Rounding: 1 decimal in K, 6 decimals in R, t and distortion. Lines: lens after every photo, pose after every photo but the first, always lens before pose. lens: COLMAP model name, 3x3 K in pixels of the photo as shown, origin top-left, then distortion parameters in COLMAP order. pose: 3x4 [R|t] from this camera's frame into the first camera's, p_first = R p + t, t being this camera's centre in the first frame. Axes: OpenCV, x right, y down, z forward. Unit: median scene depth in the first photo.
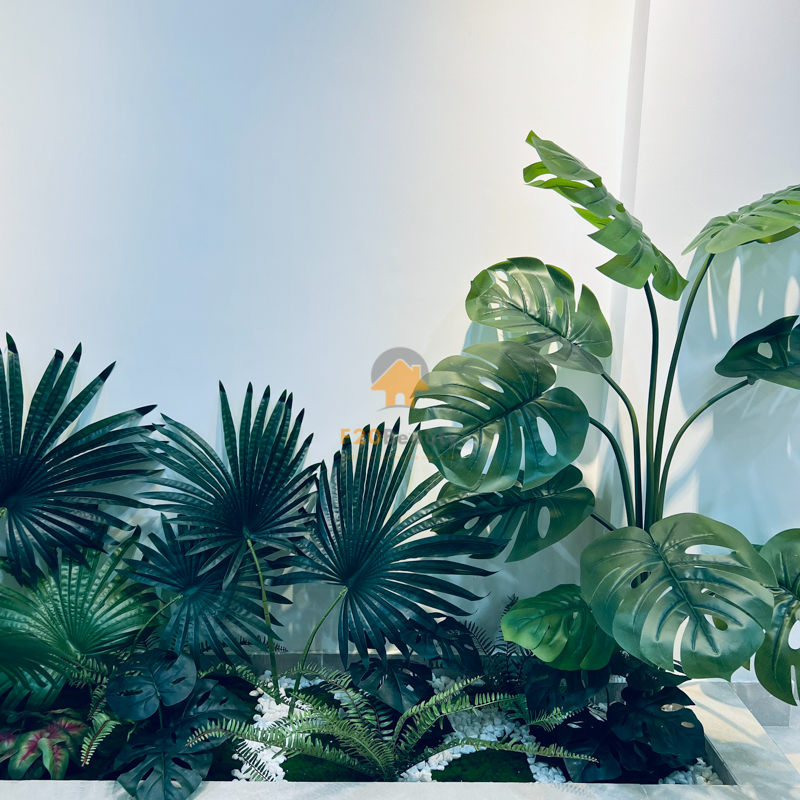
lens RADIAL K [[785.9, 0, 405.1], [0, 785.9, 396.0], [0, 0, 1]] dist [0.030339, 0.000000]
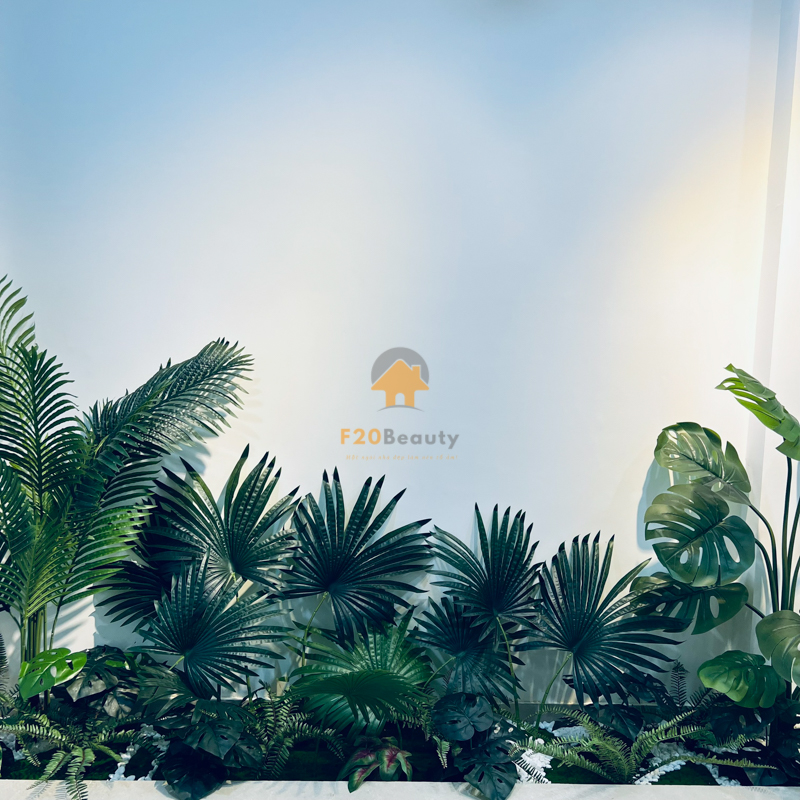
lens RADIAL K [[785.9, 0, 419.0], [0, 785.9, 398.3], [0, 0, 1]] dist [0.030339, 0.000000]
pose [[0.998451, 0.022224, 0.051005, -0.437455], [-0.016753, 0.994301, -0.105287, -0.058459], [-0.053054, 0.104269, 0.993133, -0.450018]]
